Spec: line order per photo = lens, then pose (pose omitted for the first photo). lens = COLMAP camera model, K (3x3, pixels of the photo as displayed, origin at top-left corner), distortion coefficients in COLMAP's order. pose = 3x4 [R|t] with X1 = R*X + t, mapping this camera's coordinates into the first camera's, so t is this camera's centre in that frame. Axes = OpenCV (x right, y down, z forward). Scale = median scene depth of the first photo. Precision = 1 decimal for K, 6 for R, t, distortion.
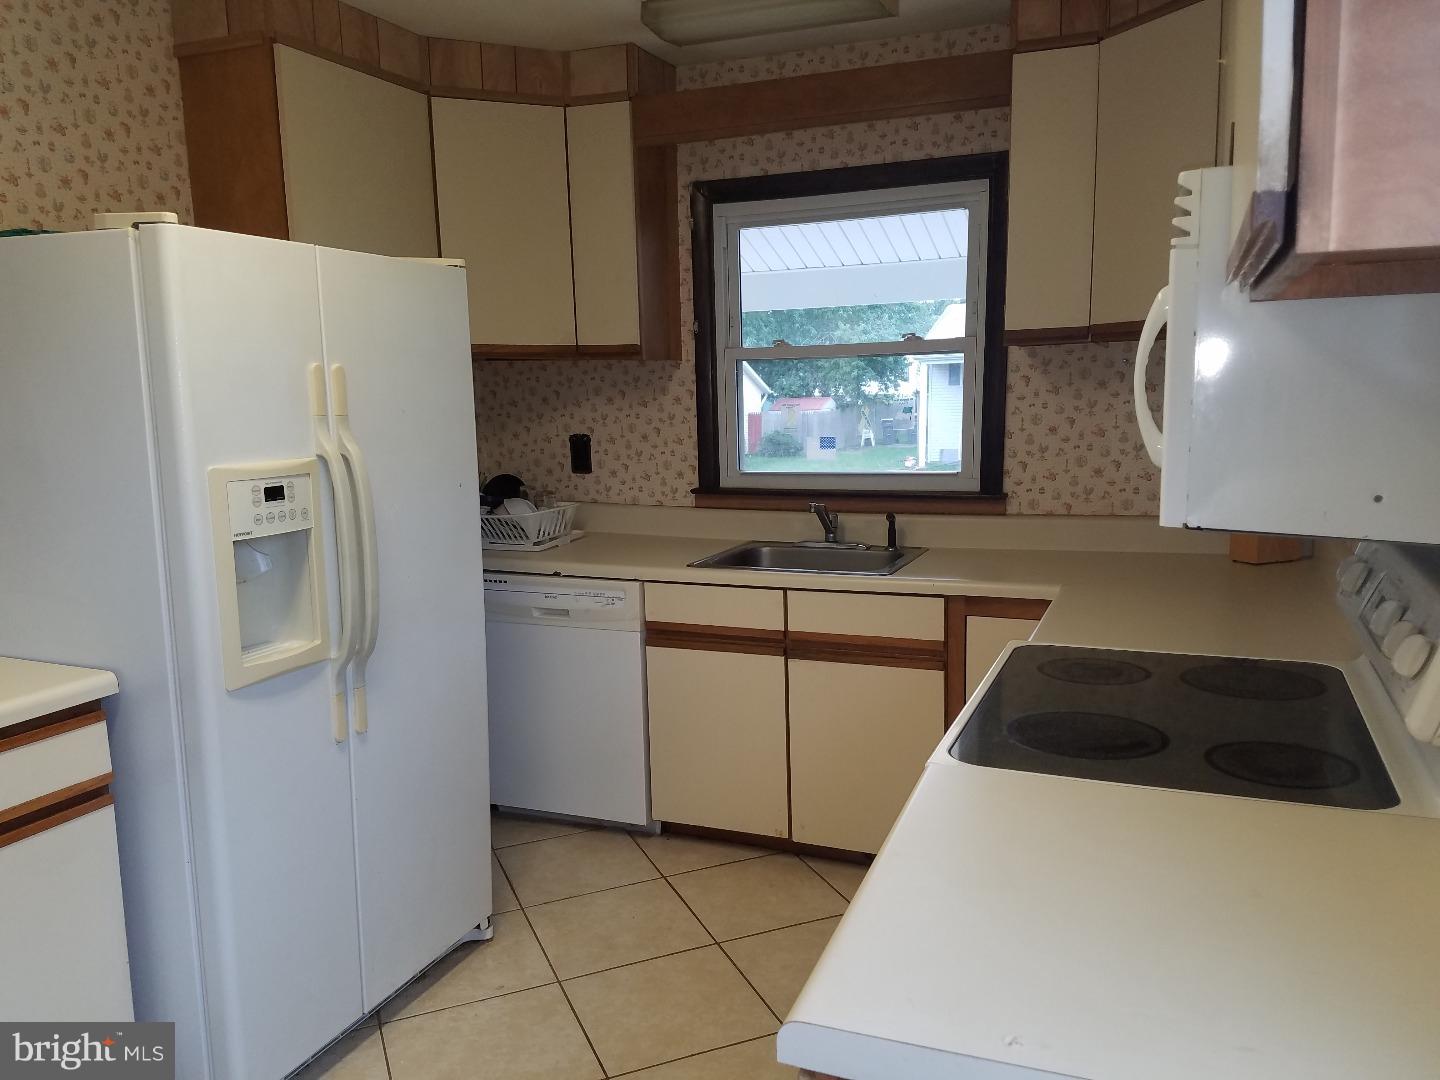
lens RADIAL K [[1103.8, 0, 718.5], [0, 1103.8, 566.3], [0, 0, 1]] dist [0.319630, -0.639289]
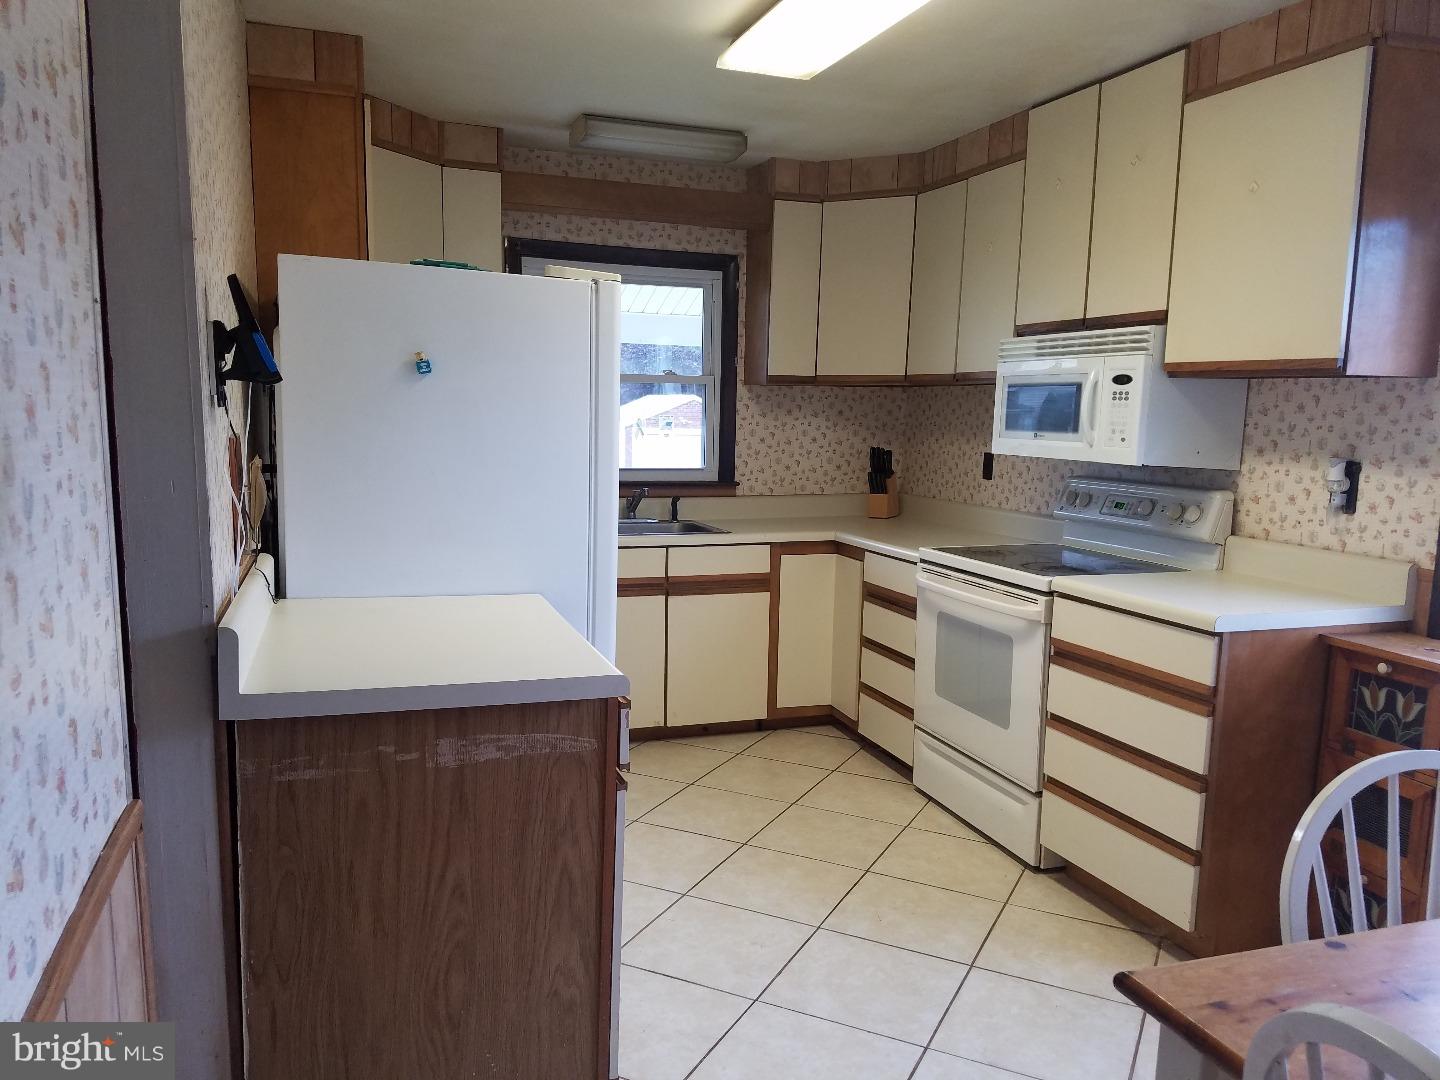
lens RADIAL K [[1103.8, 0, 718.5], [0, 1103.8, 566.3], [0, 0, 1]] dist [0.319630, -0.639289]
pose [[0.756011, -0.056132, 0.652147, -0.747469], [0.071241, 0.997454, 0.003266, 0.042081], [-0.650670, 0.043991, 0.758085, -0.100006]]
